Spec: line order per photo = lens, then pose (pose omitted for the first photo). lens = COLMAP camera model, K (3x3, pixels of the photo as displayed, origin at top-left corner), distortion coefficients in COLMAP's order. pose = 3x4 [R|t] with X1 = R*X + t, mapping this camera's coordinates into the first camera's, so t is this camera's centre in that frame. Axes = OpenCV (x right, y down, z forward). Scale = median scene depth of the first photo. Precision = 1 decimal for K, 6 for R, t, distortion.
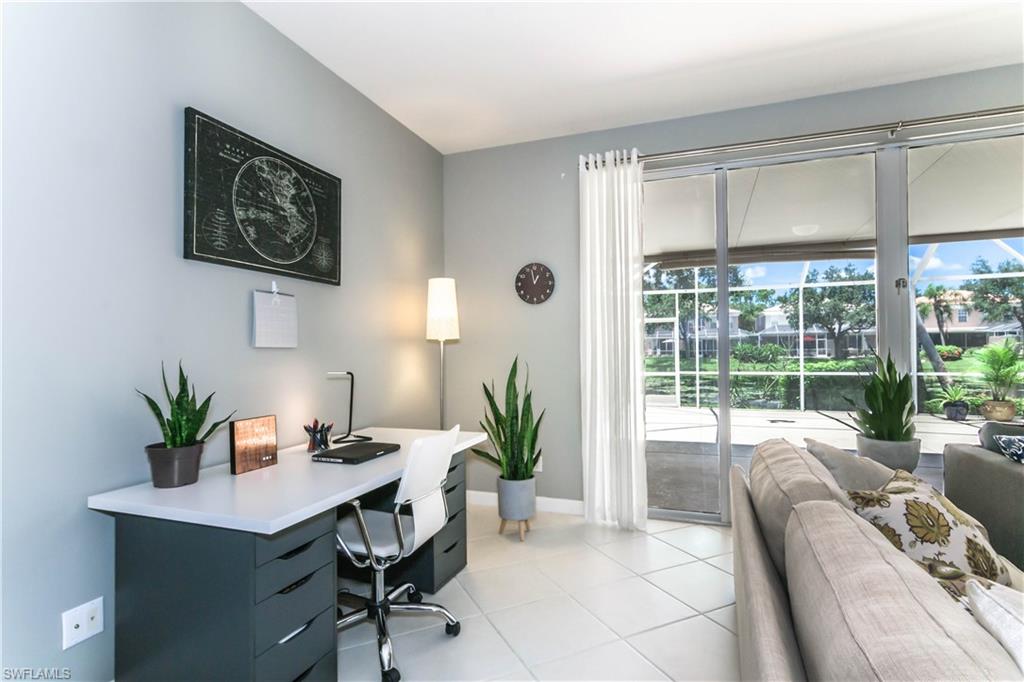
lens RADIAL K [[520.0, 0, 505.0], [0, 520.0, 344.8], [0, 0, 1]] dist [0.002234, -0.000008]
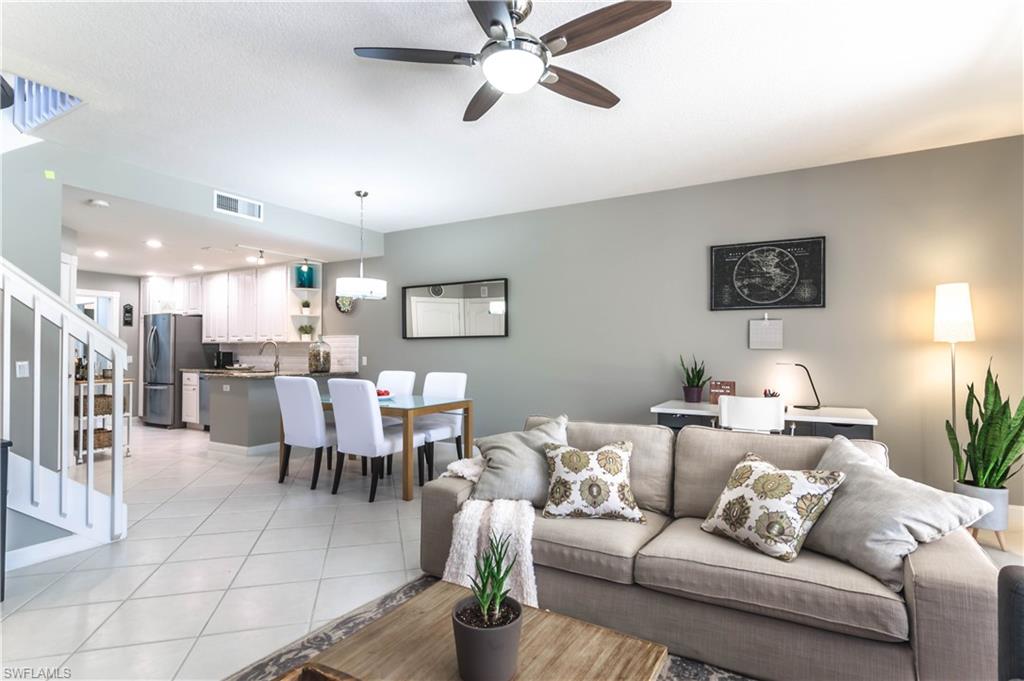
lens RADIAL K [[501.5, 0, 536.3], [0, 501.5, 350.1], [0, 0, 1]] dist [-0.001569, 0.000068]
pose [[-0.120943, 0.008646, -0.992622, 1.034461], [0.009732, 0.999924, 0.007524, -0.008119], [0.992612, -0.008750, -0.121018, 0.292861]]
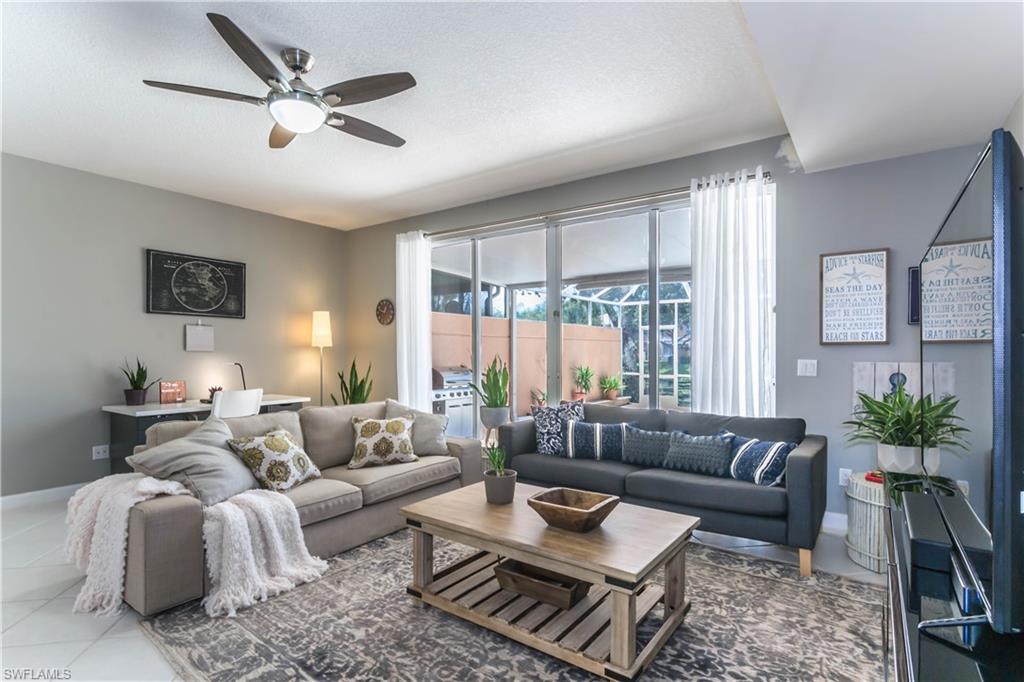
lens RADIAL K [[496.8, 0, 485.3], [0, 496.8, 360.8], [0, 0, 1]] dist [0.000490, -0.000222]
pose [[0.962723, 0.013520, -0.270151, 0.883503], [-0.006385, 0.999608, 0.027271, -0.012515], [0.270413, -0.024529, 0.962432, -0.456845]]
